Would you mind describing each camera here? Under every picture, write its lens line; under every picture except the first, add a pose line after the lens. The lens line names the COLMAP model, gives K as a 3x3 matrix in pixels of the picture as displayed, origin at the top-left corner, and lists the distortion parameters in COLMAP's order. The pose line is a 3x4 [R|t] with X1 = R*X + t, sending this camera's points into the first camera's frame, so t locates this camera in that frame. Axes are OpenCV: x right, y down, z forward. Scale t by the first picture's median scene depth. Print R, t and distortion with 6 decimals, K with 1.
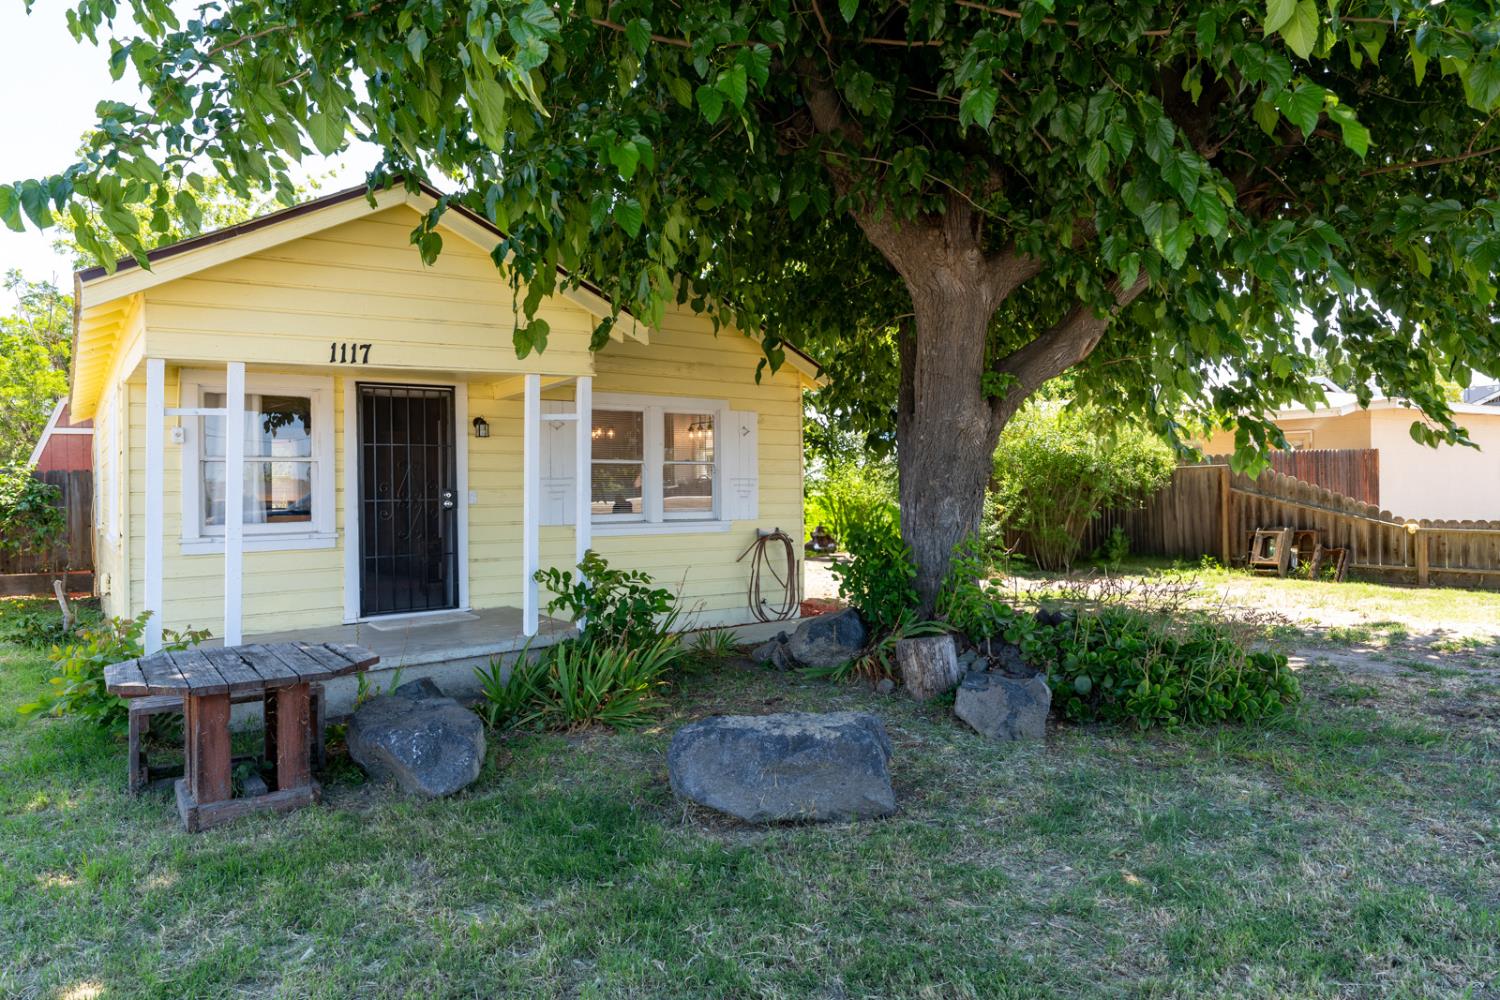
lens RADIAL K [[916.4, 0, 728.6], [0, 916.4, 487.3], [0, 0, 1]] dist [-0.003764, 0.002623]
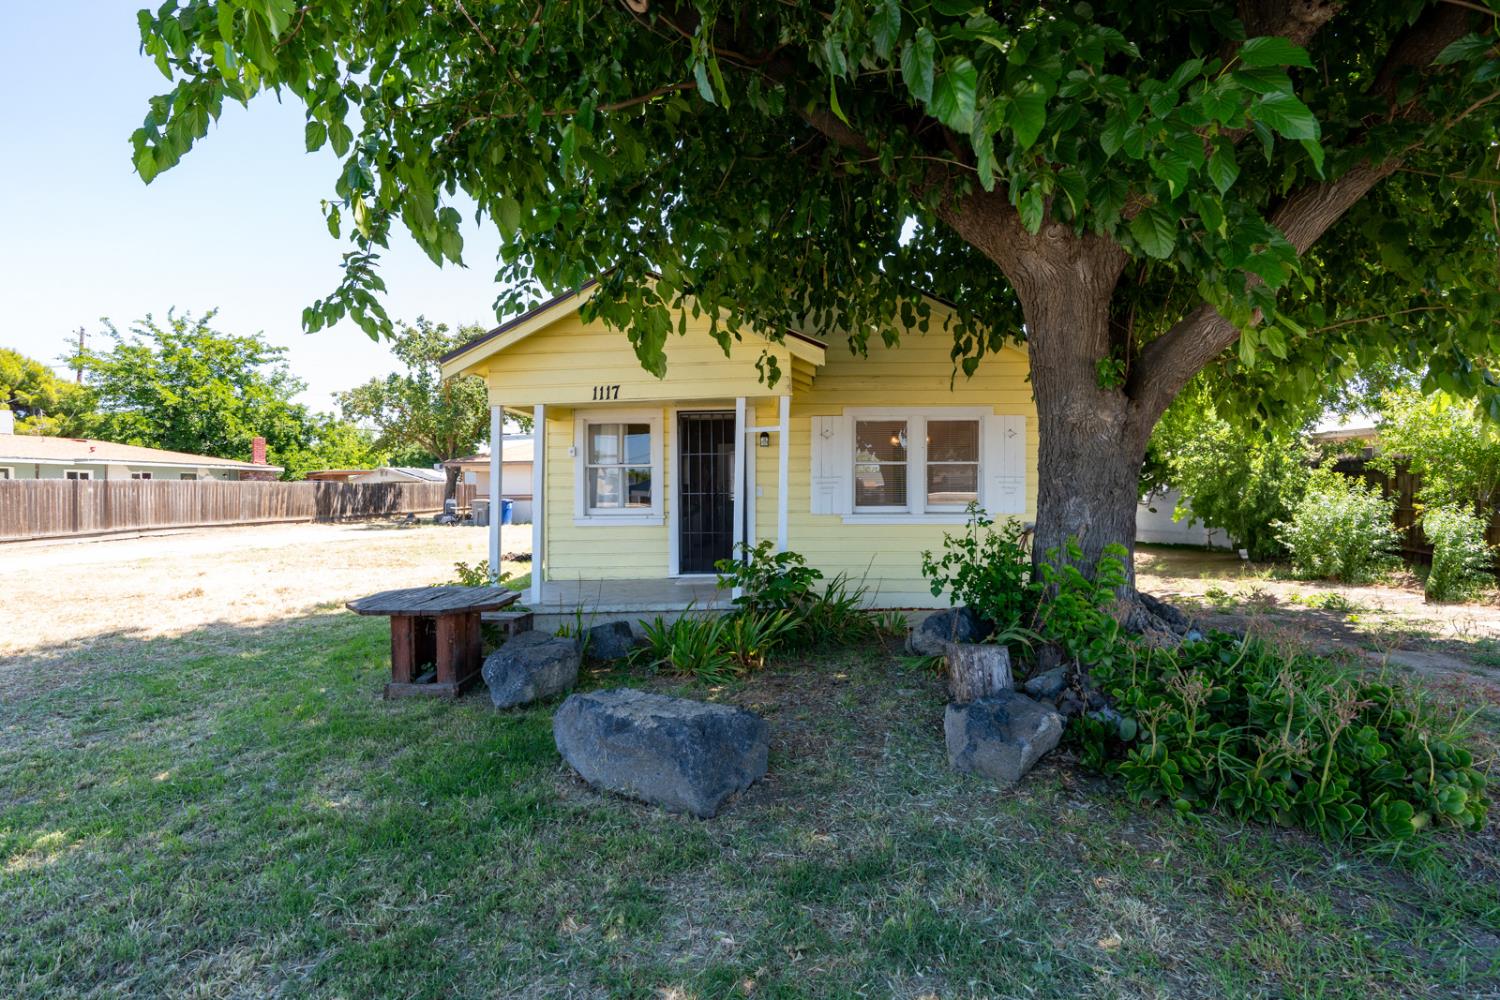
lens RADIAL K [[670.3, 0, 753.3], [0, 670.3, 489.6], [0, 0, 1]] dist [-0.010928, 0.000274]
pose [[0.805309, 0.007336, -0.592810, 0.403804], [-0.000195, 0.999927, 0.012109, -0.005290], [0.592855, -0.009636, 0.805252, 0.277601]]
